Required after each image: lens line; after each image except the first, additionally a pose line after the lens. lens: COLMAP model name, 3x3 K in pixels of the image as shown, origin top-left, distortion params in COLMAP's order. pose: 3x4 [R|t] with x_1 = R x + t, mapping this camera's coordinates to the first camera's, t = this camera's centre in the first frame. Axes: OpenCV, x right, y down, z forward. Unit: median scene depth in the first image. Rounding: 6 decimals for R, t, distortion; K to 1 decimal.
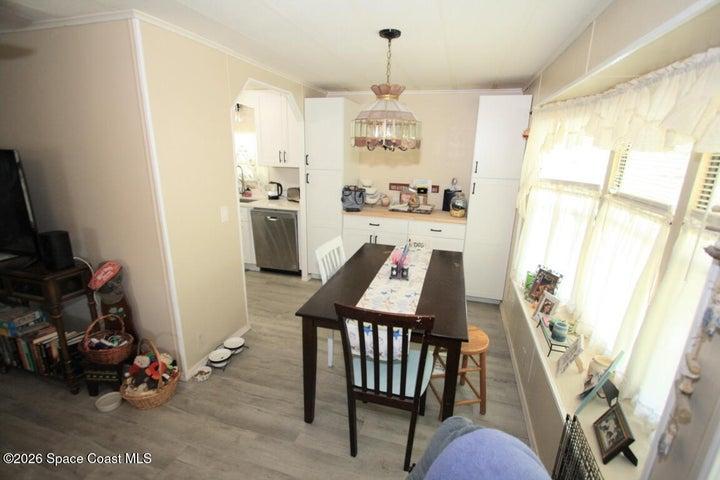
lens RADIAL K [[331.5, 0, 364.0], [0, 331.5, 242.6], [0, 0, 1]] dist [-0.013538, 0.000112]
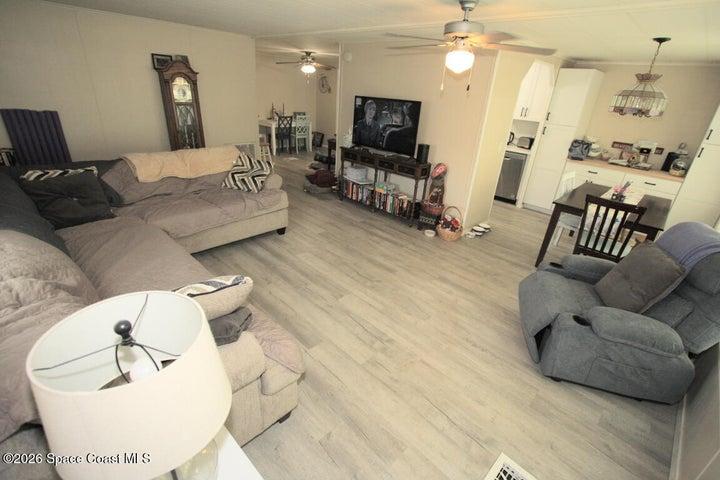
lens RADIAL K [[331.5, 0, 363.7], [0, 331.5, 238.9], [0, 0, 1]] dist [-0.013538, 0.000112]
pose [[0.875942, 0.231479, -0.423252, -0.148583], [-0.176728, 0.970341, 0.164939, 0.144359], [0.448879, -0.069677, 0.890872, -0.562193]]
